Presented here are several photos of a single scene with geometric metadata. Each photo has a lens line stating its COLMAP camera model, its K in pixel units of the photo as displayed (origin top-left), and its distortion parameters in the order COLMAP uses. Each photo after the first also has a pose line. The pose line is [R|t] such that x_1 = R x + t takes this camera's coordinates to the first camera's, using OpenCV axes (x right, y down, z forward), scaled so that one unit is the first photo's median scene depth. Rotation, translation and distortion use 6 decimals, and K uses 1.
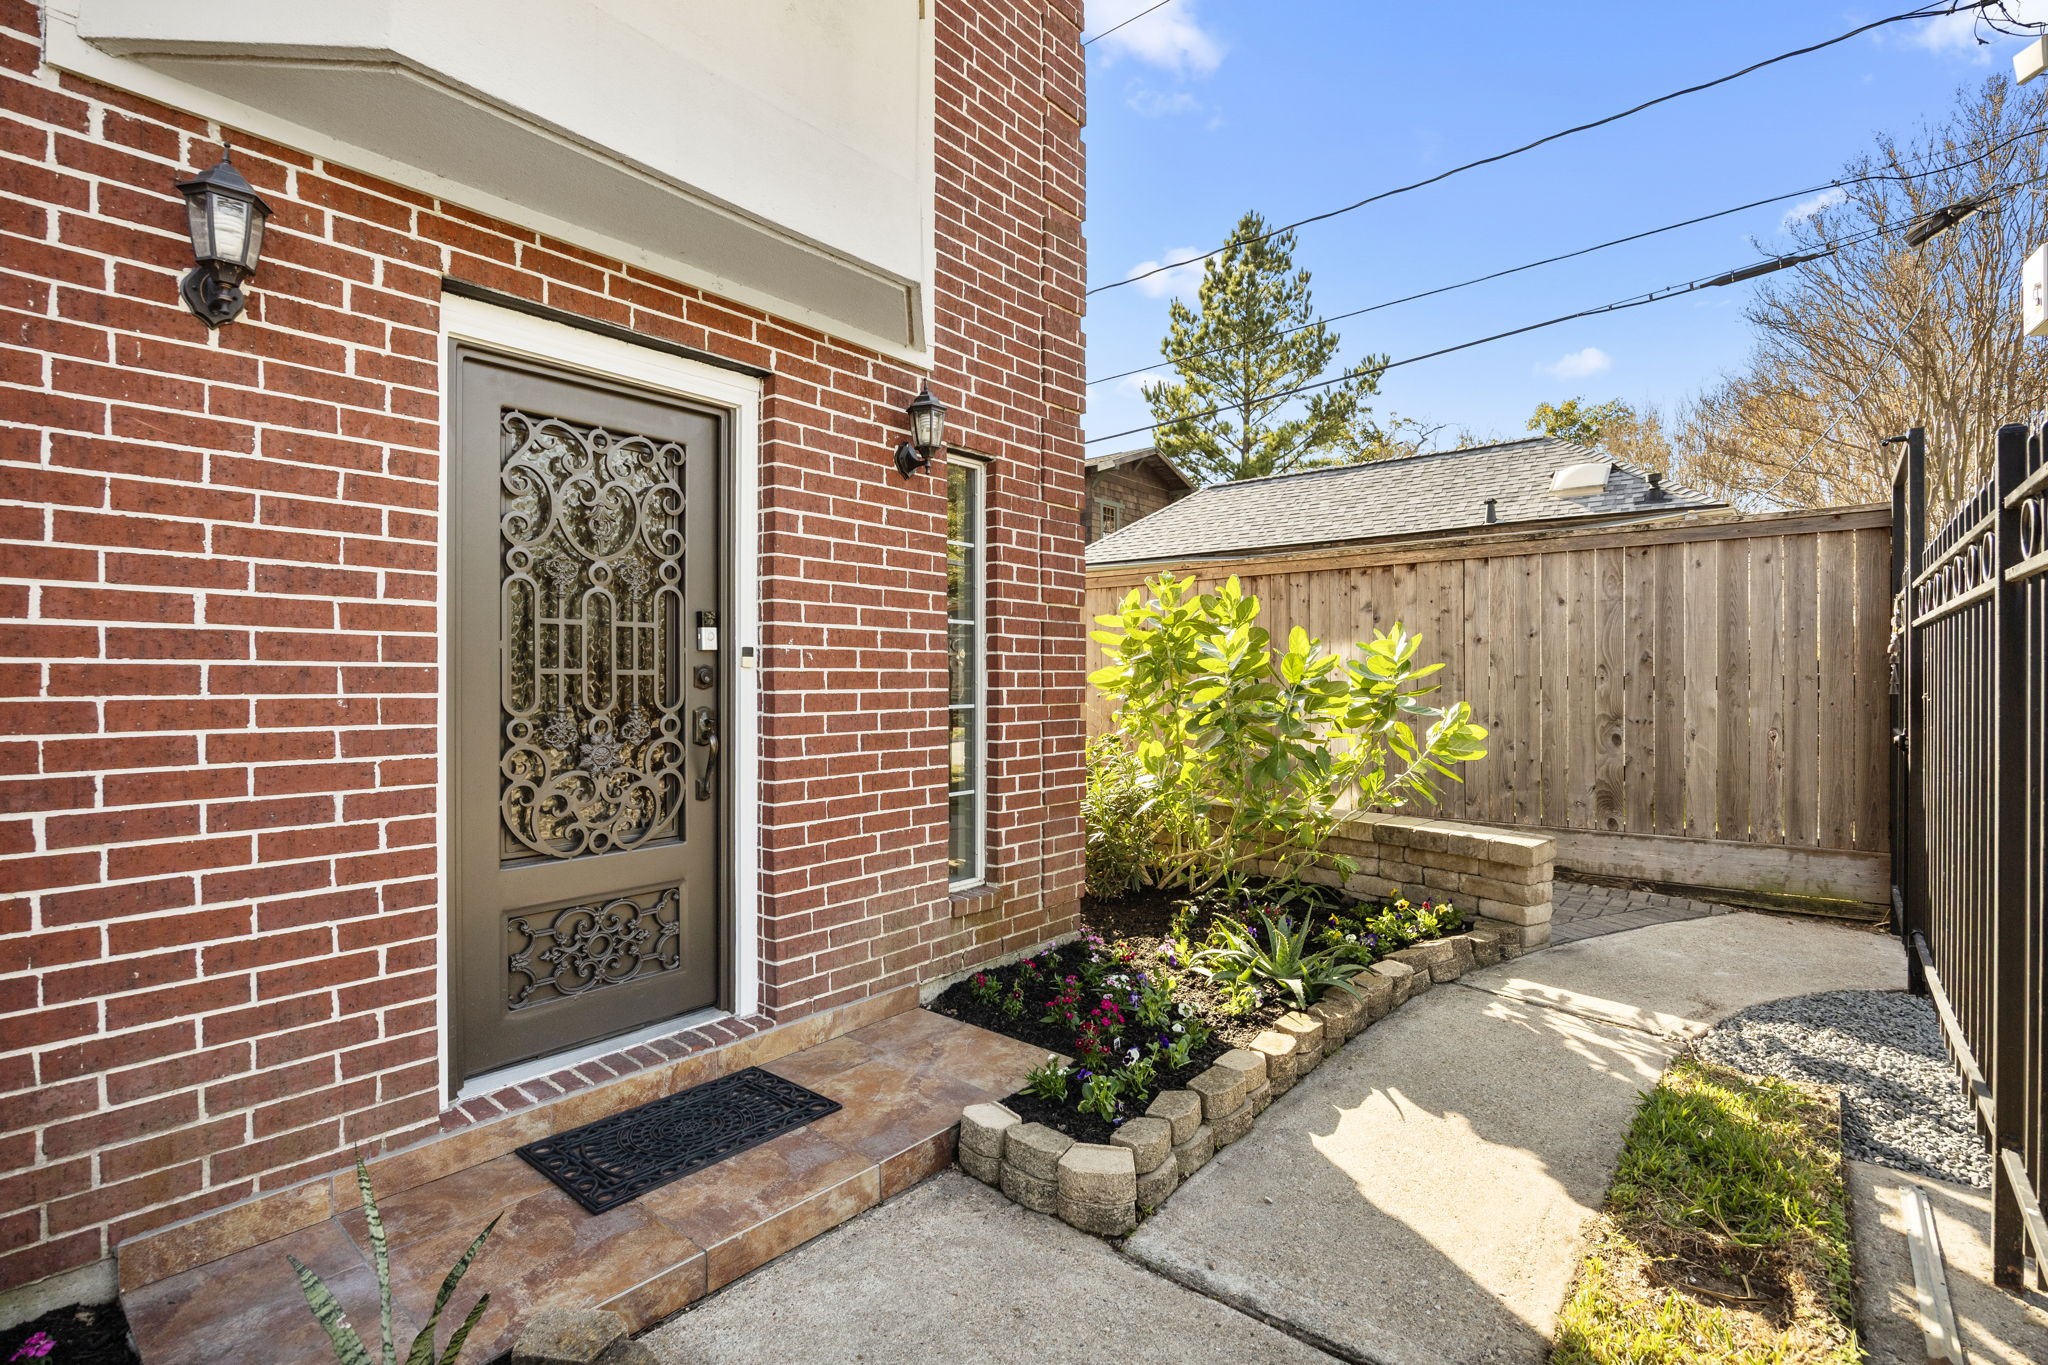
lens RADIAL K [[934.7, 0, 1024.8], [0, 934.7, 682.2], [0, 0, 1]] dist [-0.022309, -0.000256]
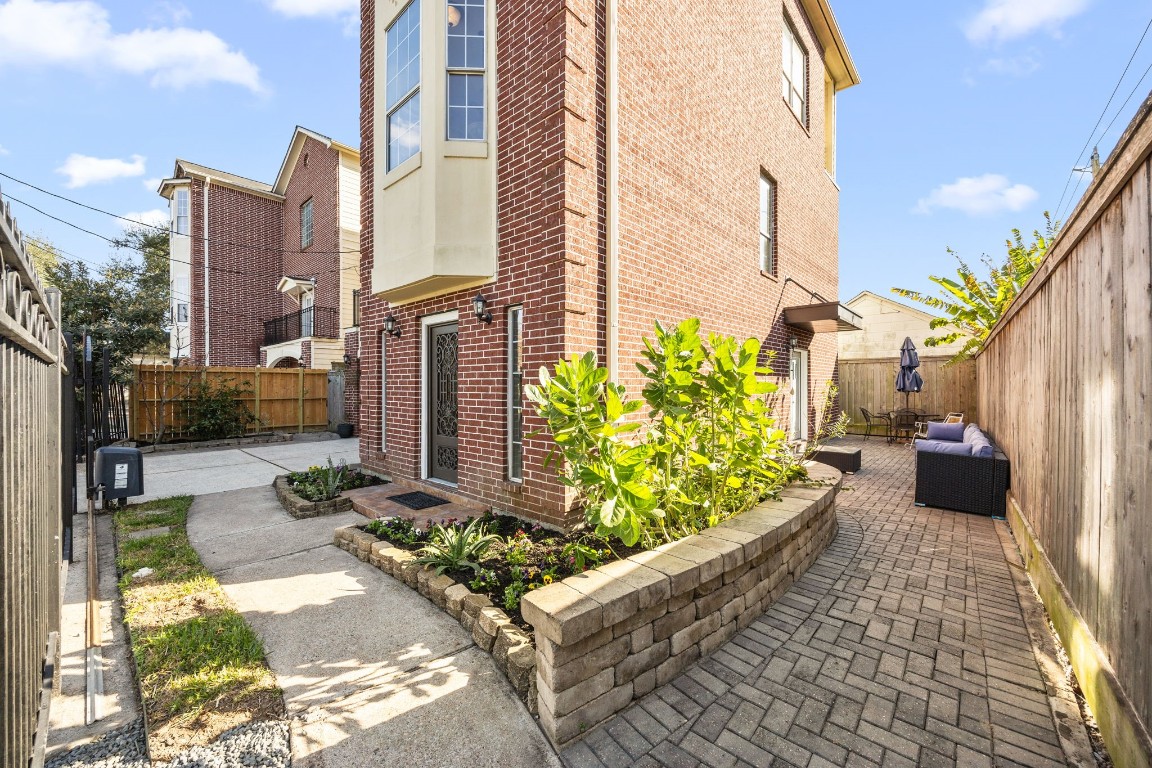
lens RADIAL K [[447.3, 0, 580.2], [0, 447.3, 385.8], [0, 0, 1]] dist [-0.007206, -0.000062]
pose [[-0.025274, 0.002691, -0.999677, 1.196853], [-0.005201, 0.999982, 0.002823, -0.038973], [0.999667, 0.005270, -0.025259, 1.293405]]
